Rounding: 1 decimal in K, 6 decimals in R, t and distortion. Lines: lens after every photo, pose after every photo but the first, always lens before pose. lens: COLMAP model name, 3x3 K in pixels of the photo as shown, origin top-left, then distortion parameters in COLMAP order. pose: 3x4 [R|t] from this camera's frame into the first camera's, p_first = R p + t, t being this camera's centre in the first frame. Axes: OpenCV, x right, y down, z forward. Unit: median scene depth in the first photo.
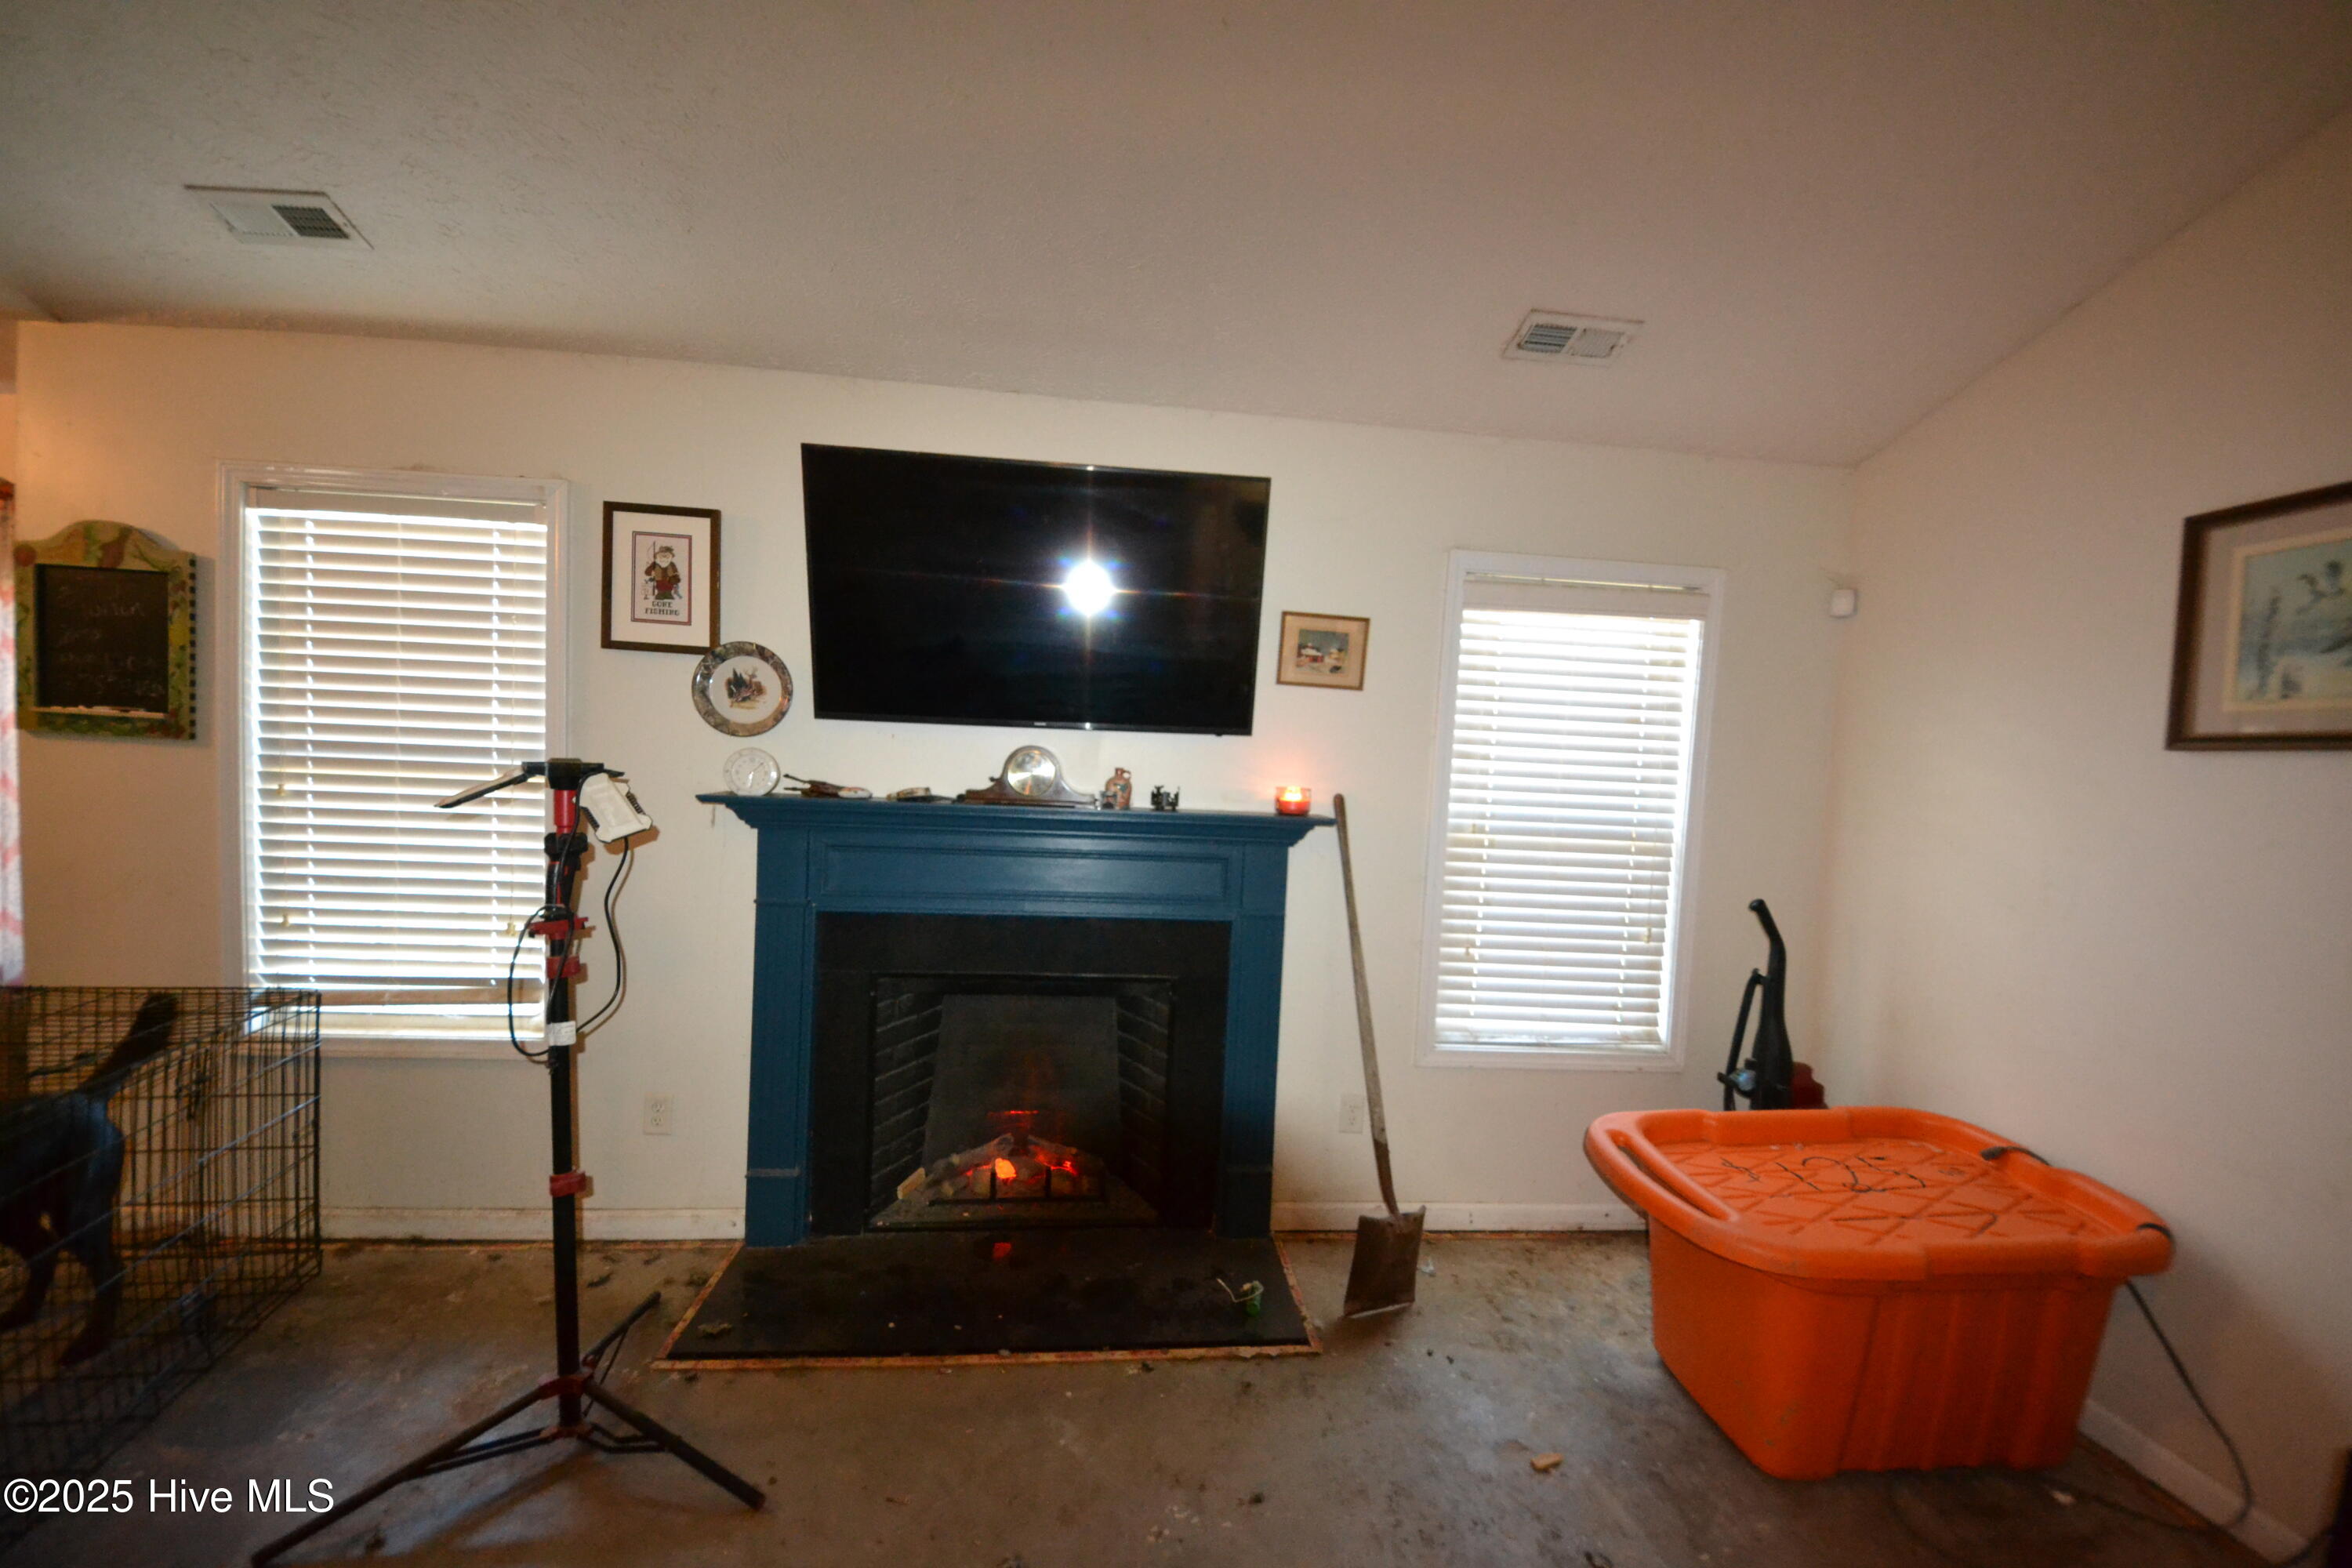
lens RADIAL K [[846.9, 0, 1172.4], [0, 846.9, 800.7], [0, 0, 1]] dist [0.036126, -0.027442]
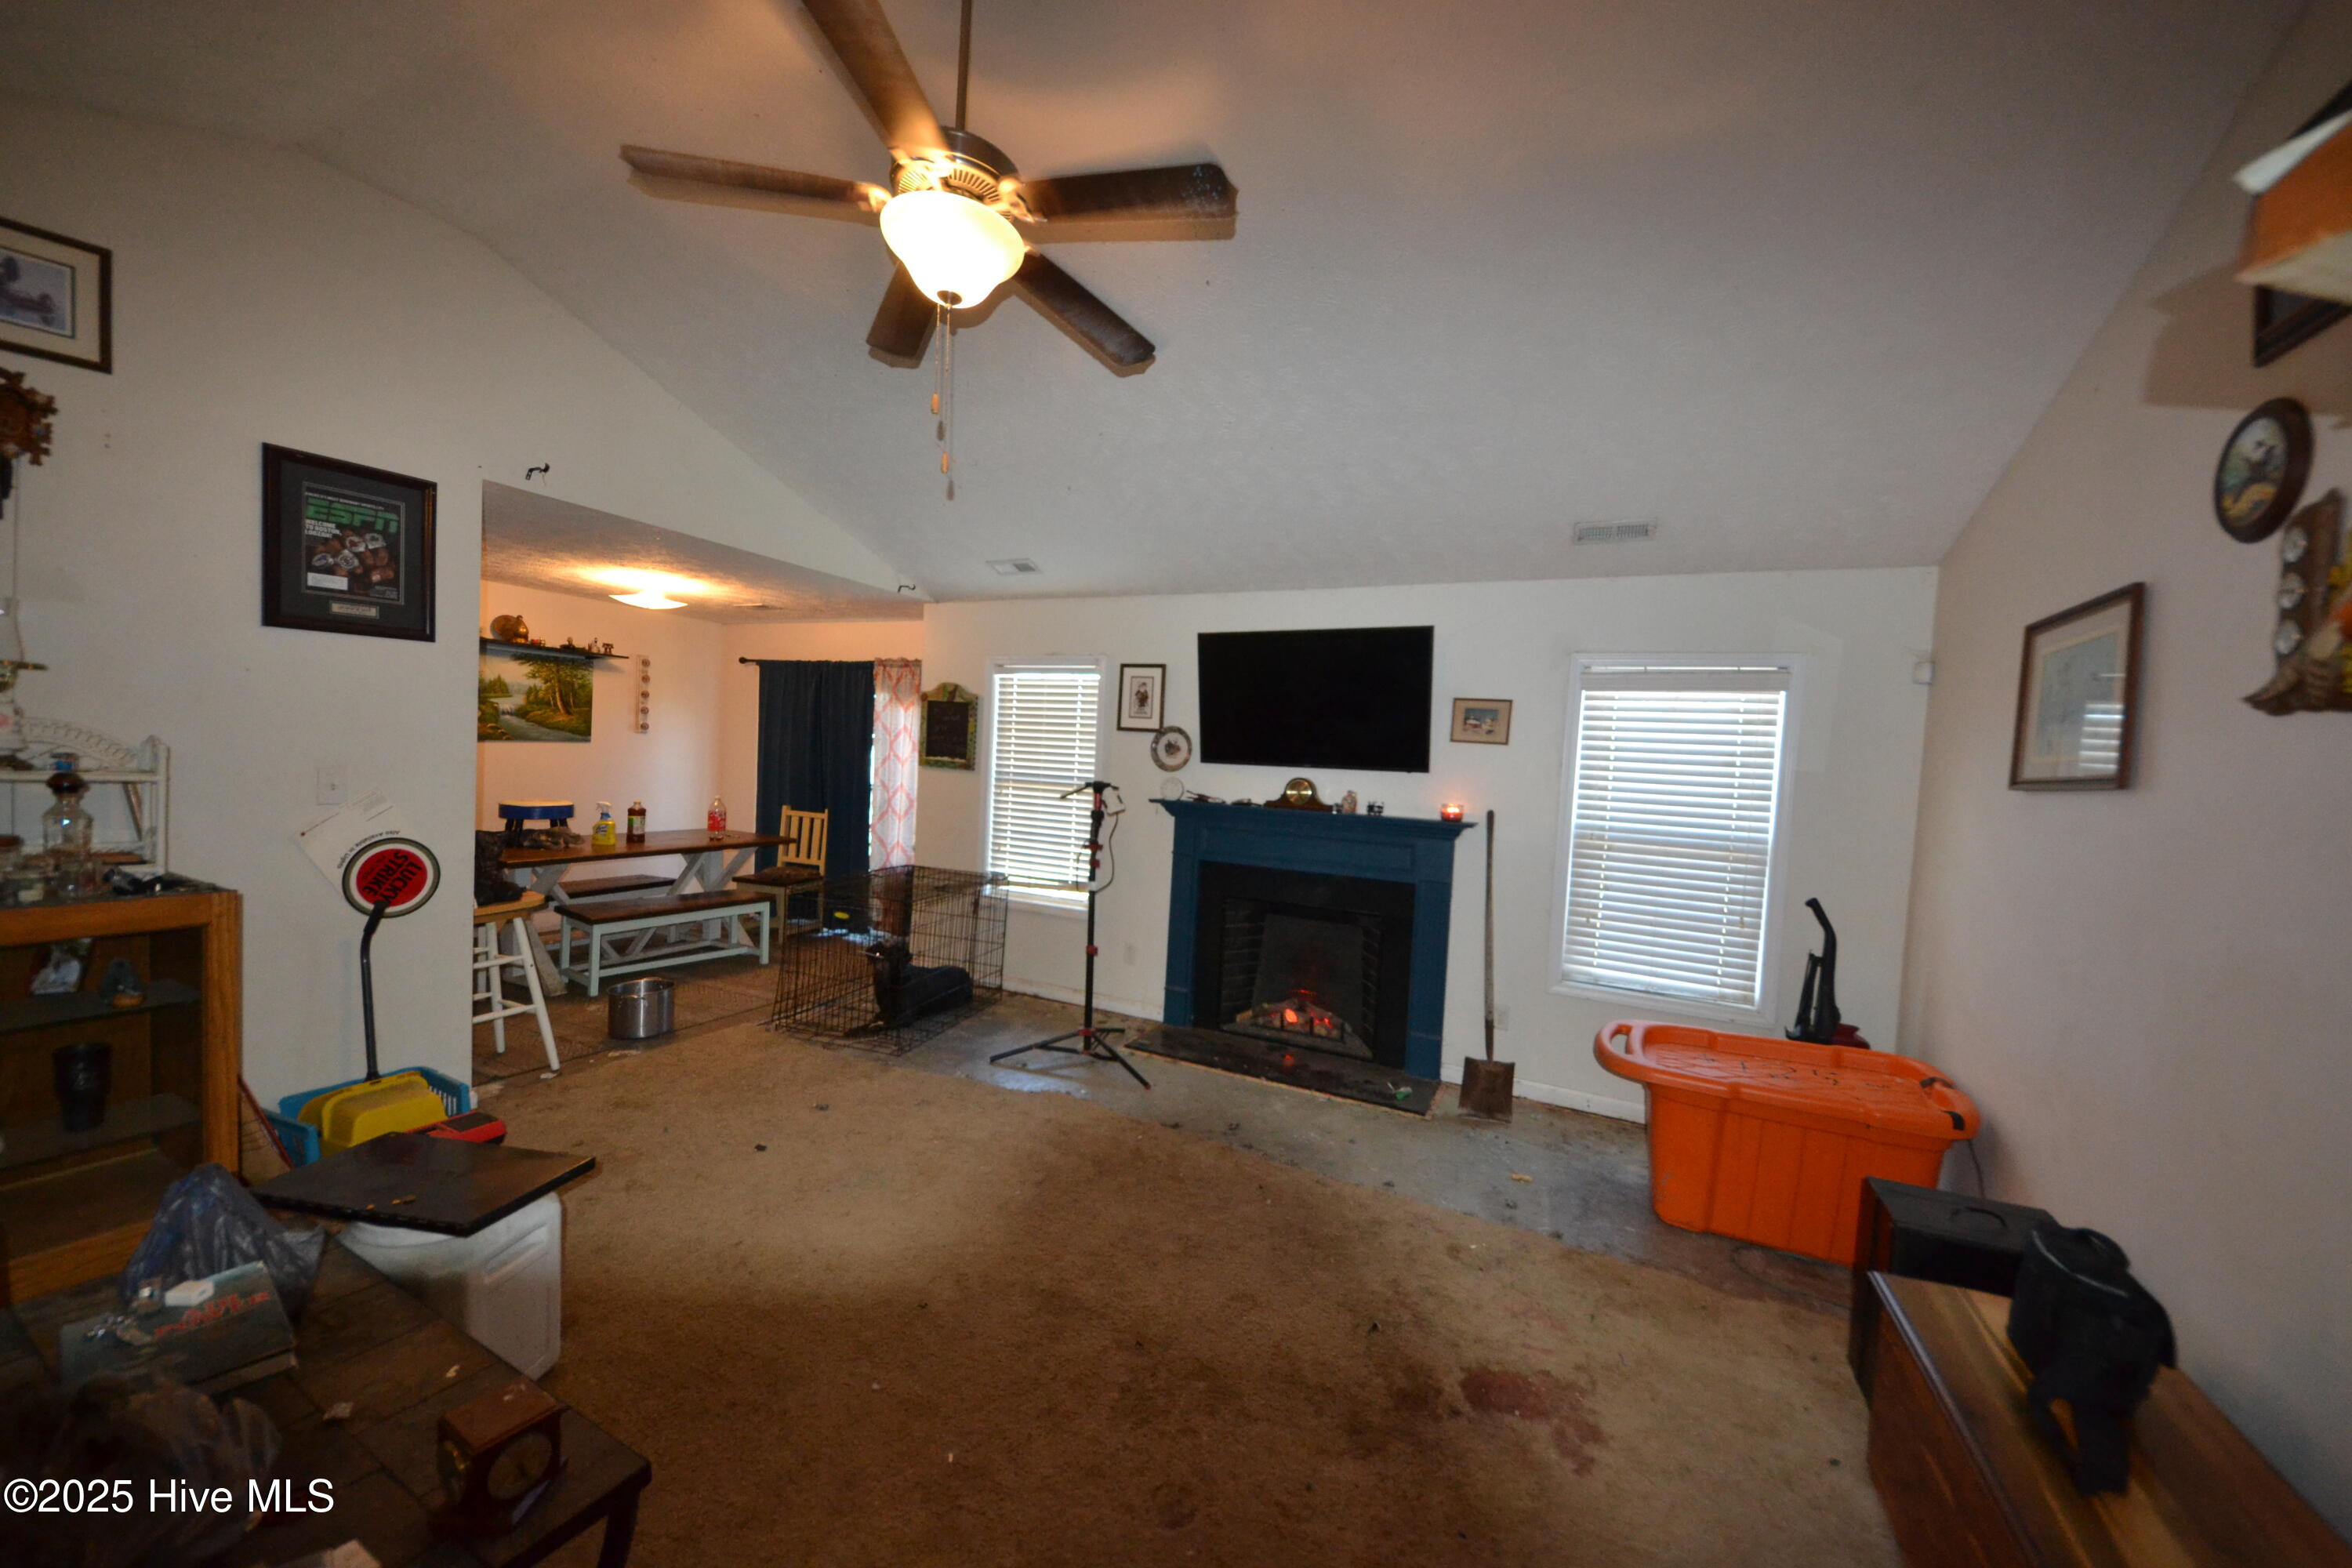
lens RADIAL K [[846.9, 0, 1172.4], [0, 846.9, 800.7], [0, 0, 1]] dist [0.036126, -0.027442]
pose [[0.854606, 0.025631, -0.518643, 0.562968], [-0.043997, 0.998764, -0.023140, 0.041978], [0.517409, 0.042594, 0.854677, -0.742353]]
